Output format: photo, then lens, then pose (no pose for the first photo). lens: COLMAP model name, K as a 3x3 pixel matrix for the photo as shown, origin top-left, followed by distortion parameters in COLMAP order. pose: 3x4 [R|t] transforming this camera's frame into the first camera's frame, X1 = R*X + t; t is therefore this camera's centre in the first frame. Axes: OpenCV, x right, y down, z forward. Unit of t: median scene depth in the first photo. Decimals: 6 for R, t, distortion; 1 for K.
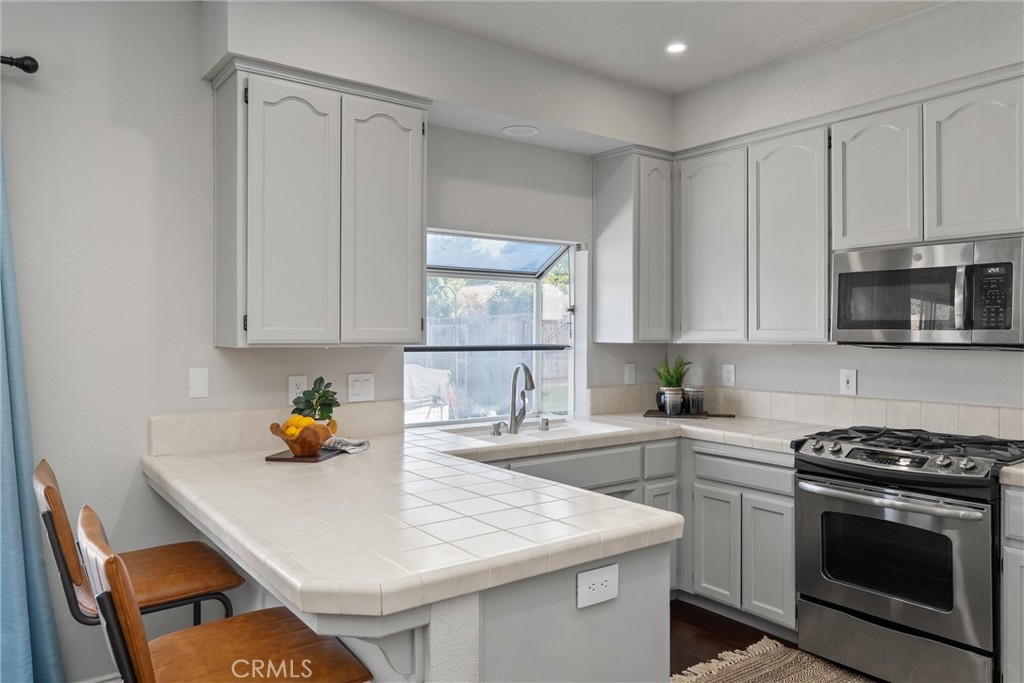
lens RADIAL K [[720.5, 0, 509.5], [0, 720.5, 332.1], [0, 0, 1]] dist [0.002979, -0.000426]
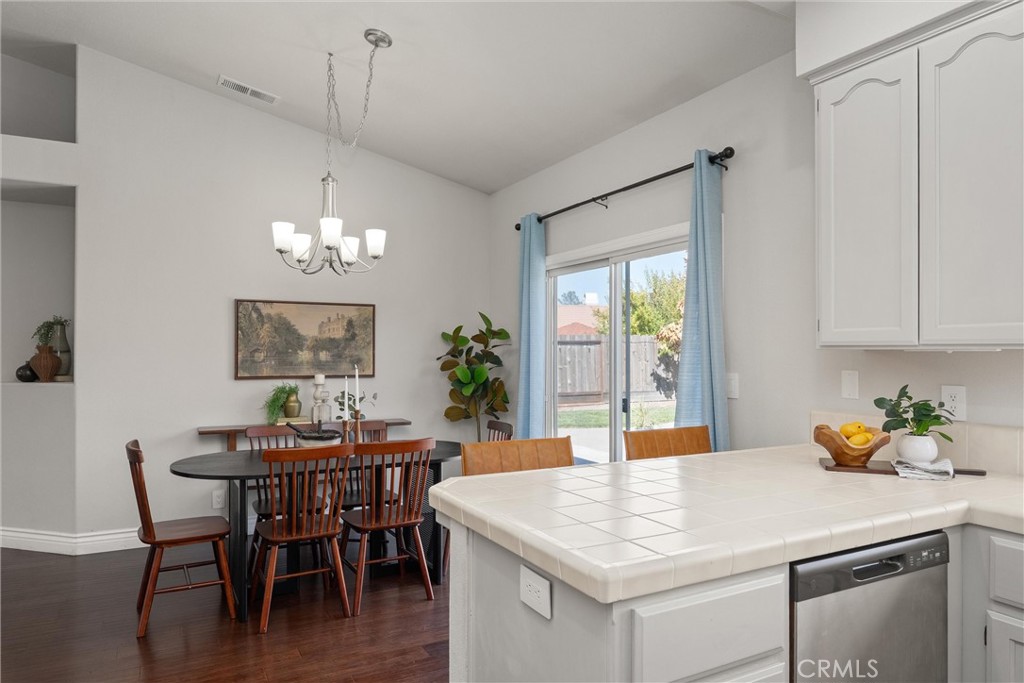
lens RADIAL K [[633.9, 0, 514.4], [0, 633.9, 351.4], [0, 0, 1]] dist [-0.000133, -0.000175]
pose [[-0.126028, -0.002085, -0.992024, 0.475003], [0.000443, 0.999998, -0.002158, 0.020906], [0.992027, -0.000712, -0.126027, 0.540757]]
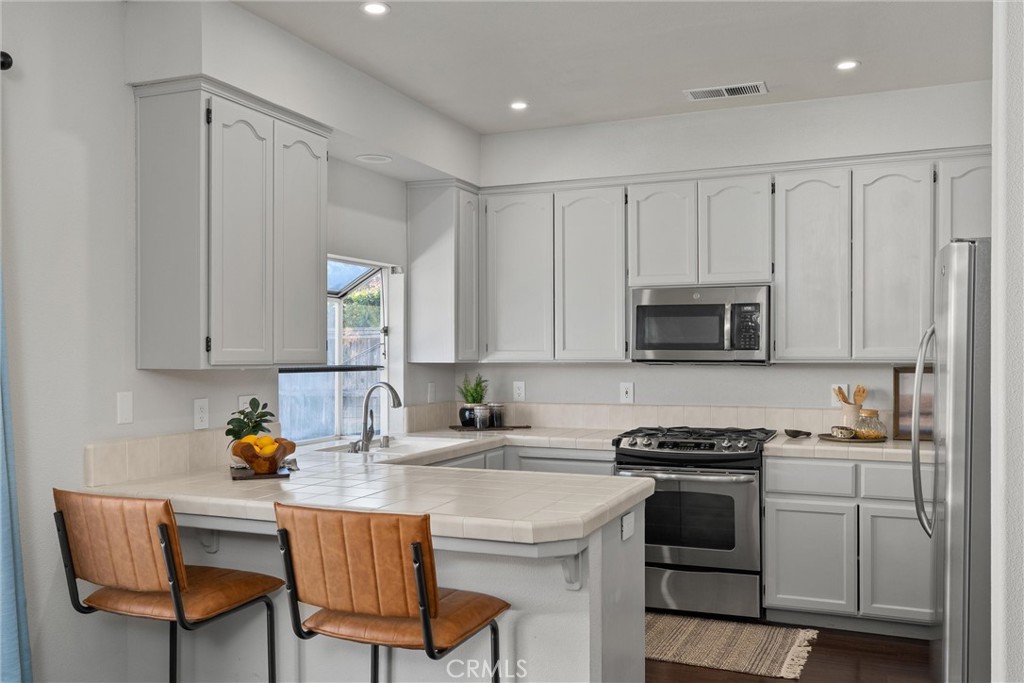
lens RADIAL K [[879.2, 0, 513.0], [0, 879.2, 361.6], [0, 0, 1]] dist [-0.001671, 0.005770]
pose [[0.863035, -0.007722, 0.505085, -0.492808], [0.002250, 0.999932, 0.011443, -0.001607], [-0.505139, -0.008740, 0.862994, -0.210894]]
